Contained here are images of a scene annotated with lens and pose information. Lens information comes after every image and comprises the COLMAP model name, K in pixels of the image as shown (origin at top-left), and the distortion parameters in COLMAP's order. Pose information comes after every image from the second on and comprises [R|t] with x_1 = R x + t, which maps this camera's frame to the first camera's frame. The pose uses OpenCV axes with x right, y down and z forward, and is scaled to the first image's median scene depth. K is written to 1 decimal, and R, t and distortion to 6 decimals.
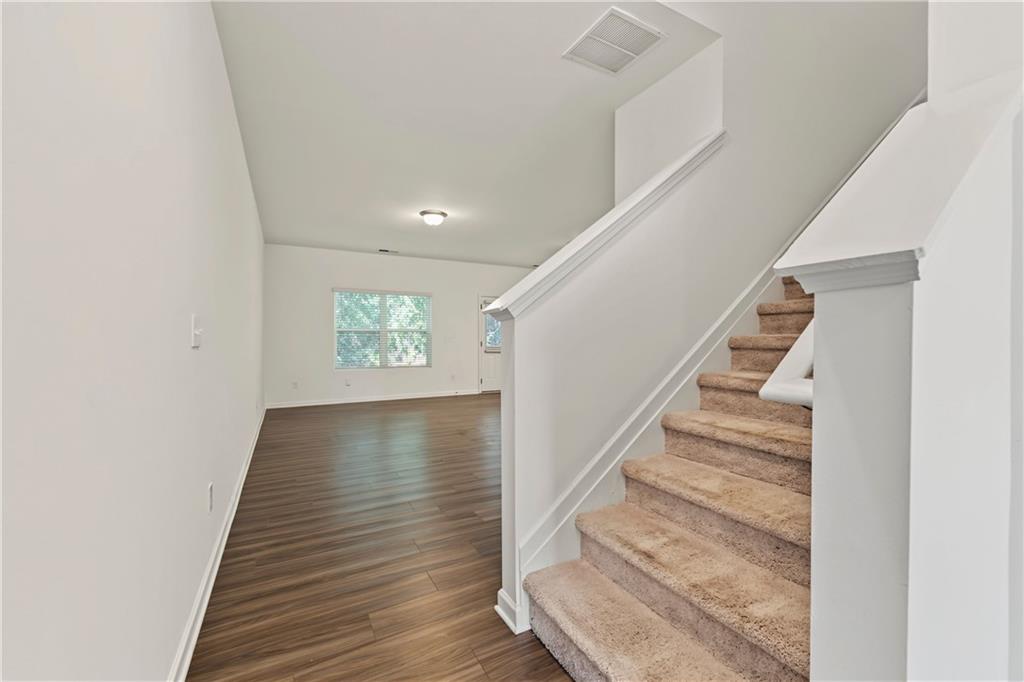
lens RADIAL K [[408.2, 0, 511.1], [0, 408.2, 342.4], [0, 0, 1]] dist [0.007239, -0.000880]
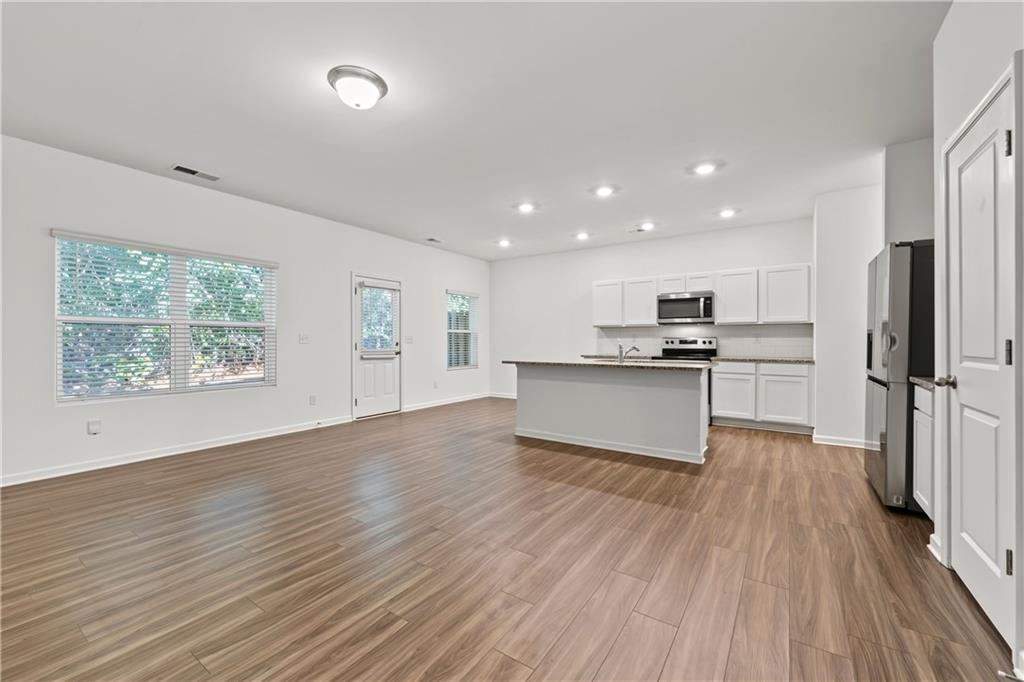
lens RADIAL K [[408.2, 0, 506.2], [0, 408.2, 343.4], [0, 0, 1]] dist [0.007239, -0.000880]
pose [[0.901120, -0.002723, 0.433562, -0.146628], [-0.000972, 0.999965, 0.008301, -0.007595], [-0.433569, -0.007902, 0.901086, 0.300692]]
